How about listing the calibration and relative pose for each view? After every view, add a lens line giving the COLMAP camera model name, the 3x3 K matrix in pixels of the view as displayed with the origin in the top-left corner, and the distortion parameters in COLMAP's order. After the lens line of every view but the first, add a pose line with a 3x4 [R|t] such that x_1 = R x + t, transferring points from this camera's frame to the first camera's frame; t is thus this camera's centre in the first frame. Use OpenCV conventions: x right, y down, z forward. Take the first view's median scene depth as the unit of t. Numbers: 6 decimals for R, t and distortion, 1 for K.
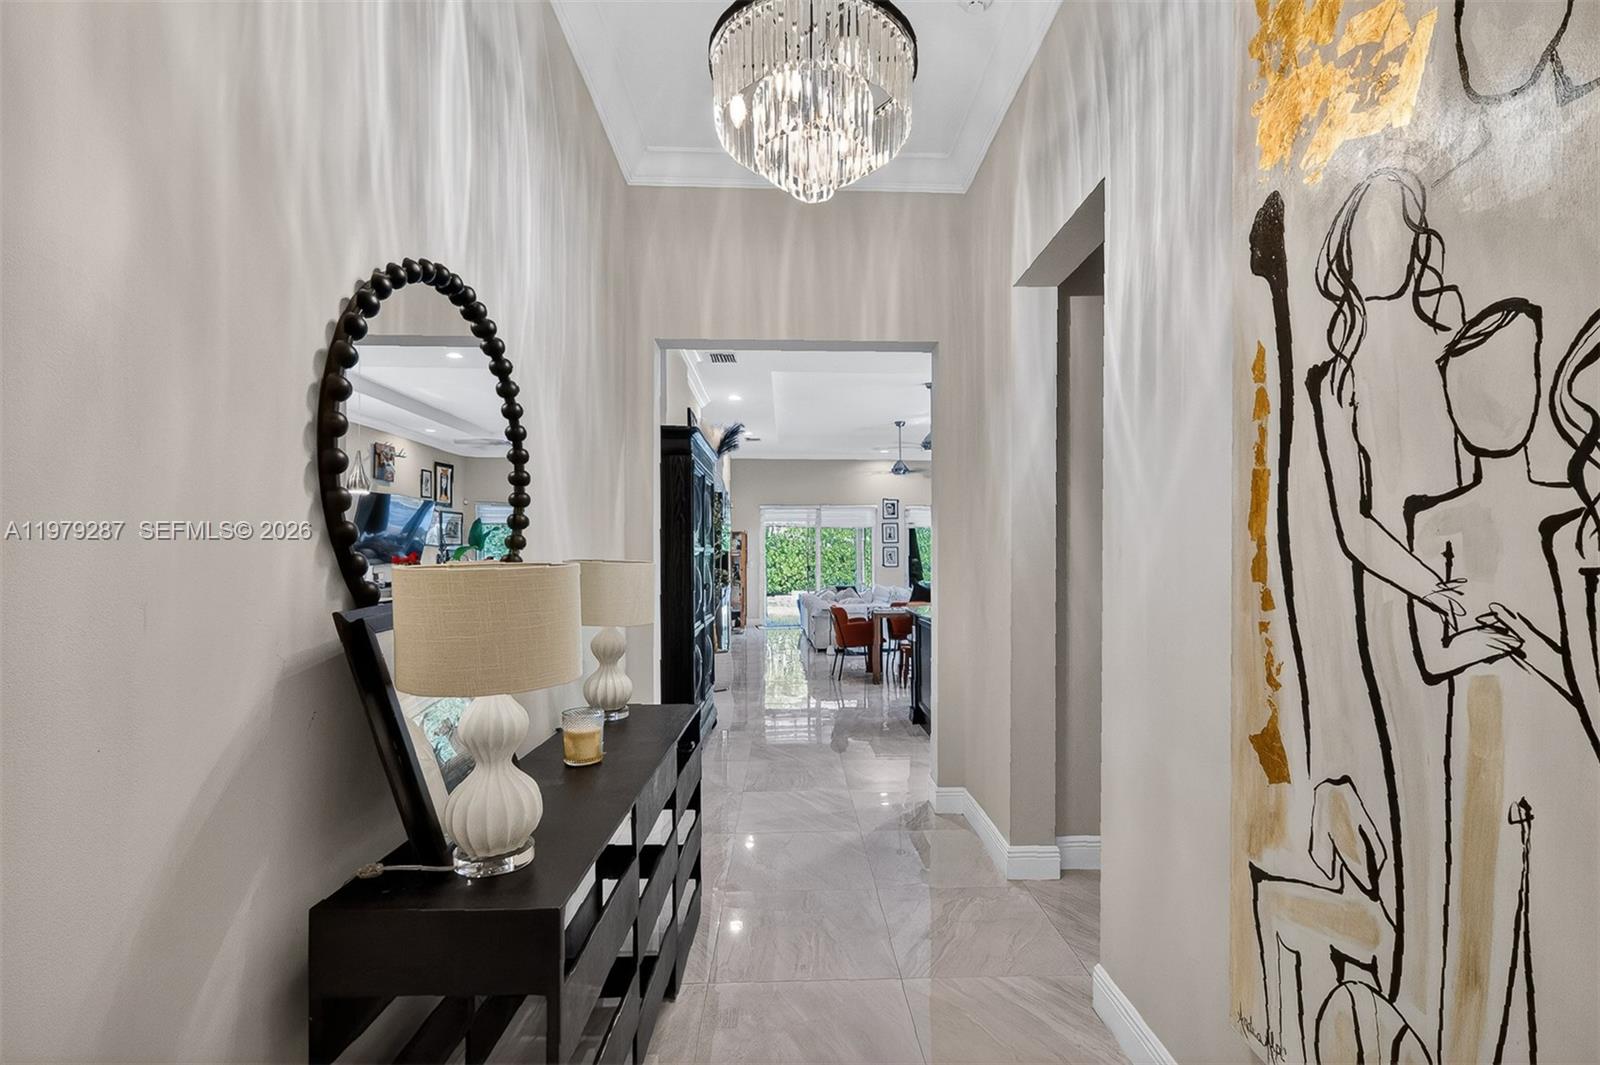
lens RADIAL K [[713.3, 0, 801.2], [0, 713.3, 542.6], [0, 0, 1]] dist [0.018344, 0.000743]
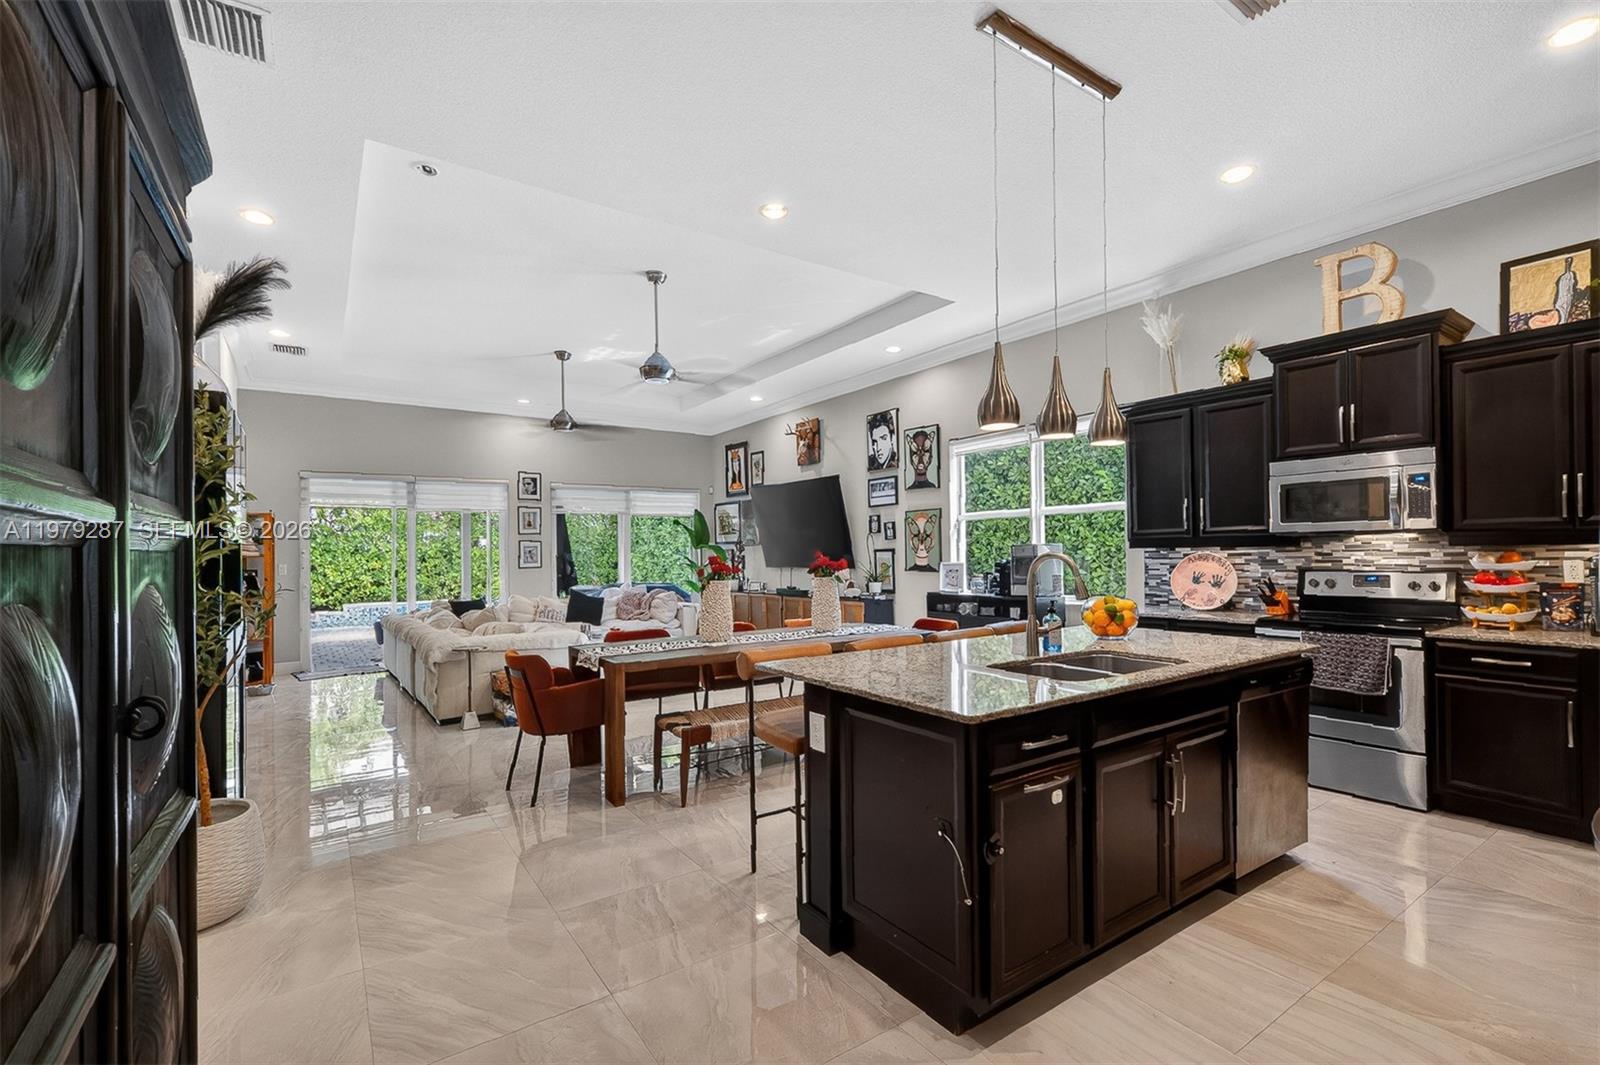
lens RADIAL K [[713.3, 0, 798.0], [0, 713.3, 542.2], [0, 0, 1]] dist [0.018344, 0.000743]
pose [[0.842514, -0.003962, 0.538660, -0.033772], [0.001802, 0.999988, 0.004536, 0.005853], [-0.538671, -0.002851, 0.842511, 0.282532]]
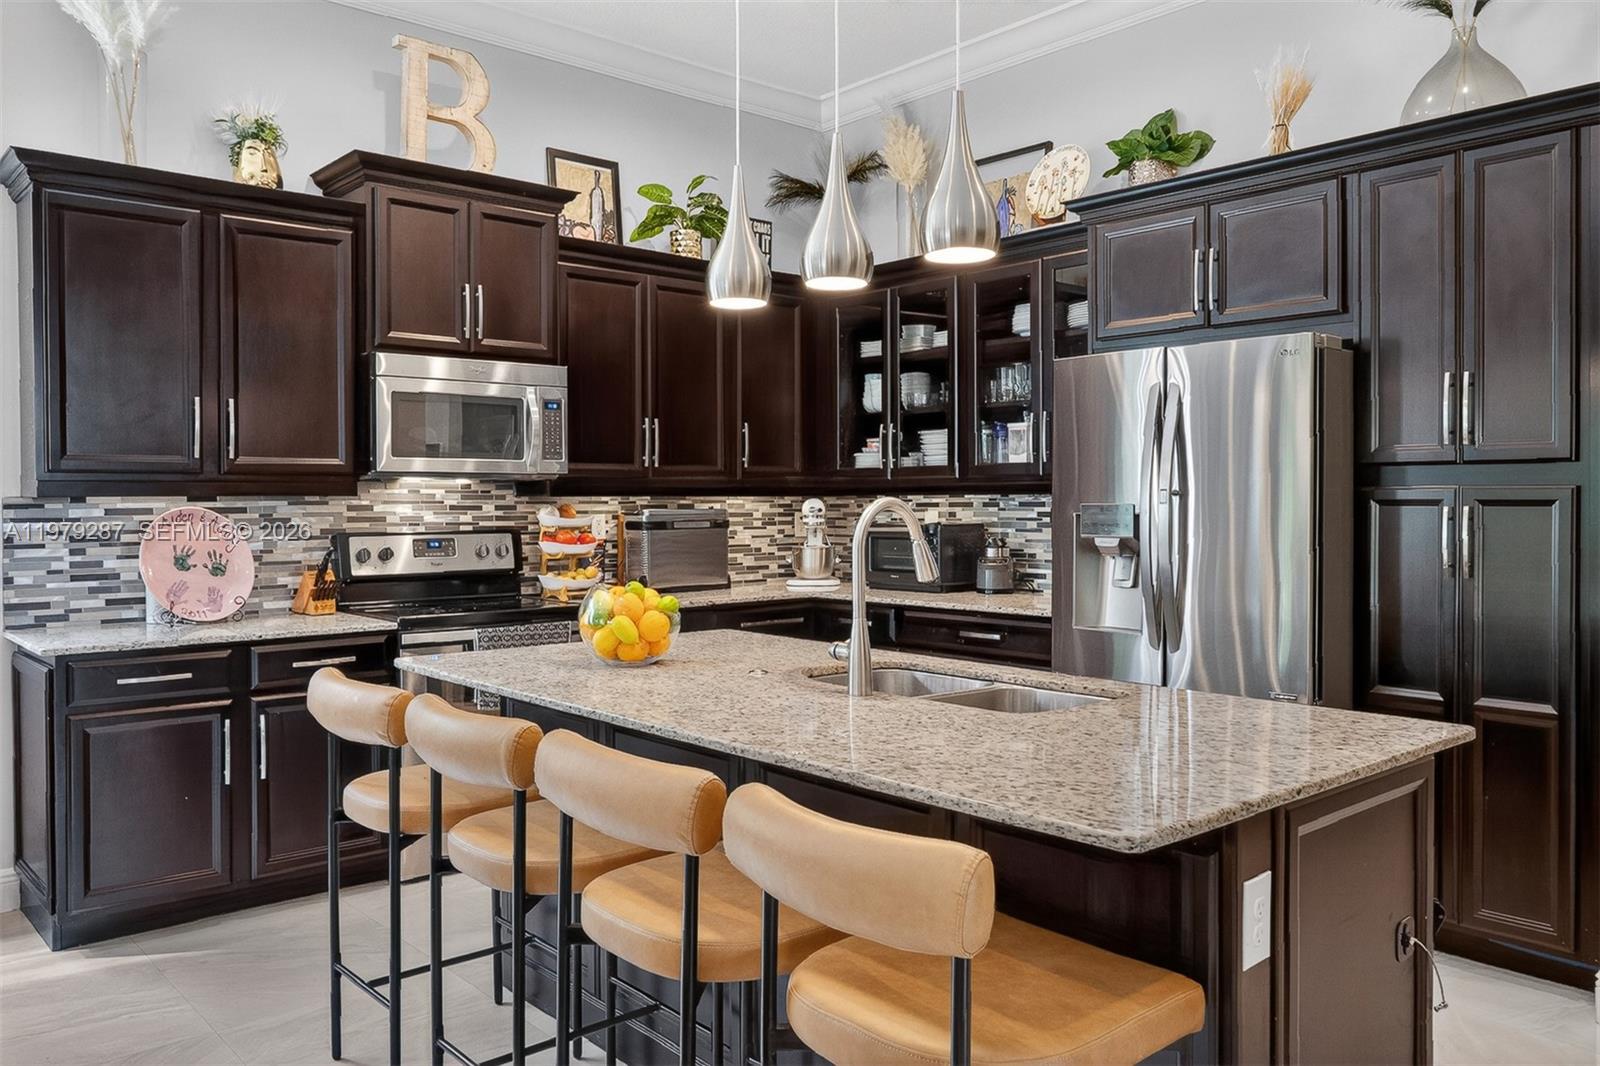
lens RADIAL K [[1217.3, 0, 818.2], [0, 1217.3, 510.9], [0, 0, 1]] dist [0.012382, -0.002325]
pose [[-0.630435, -0.003777, 0.776233, -0.002632], [-0.008676, 0.999960, -0.002181, 0.013429], [-0.776194, -0.008109, -0.630443, 0.546220]]
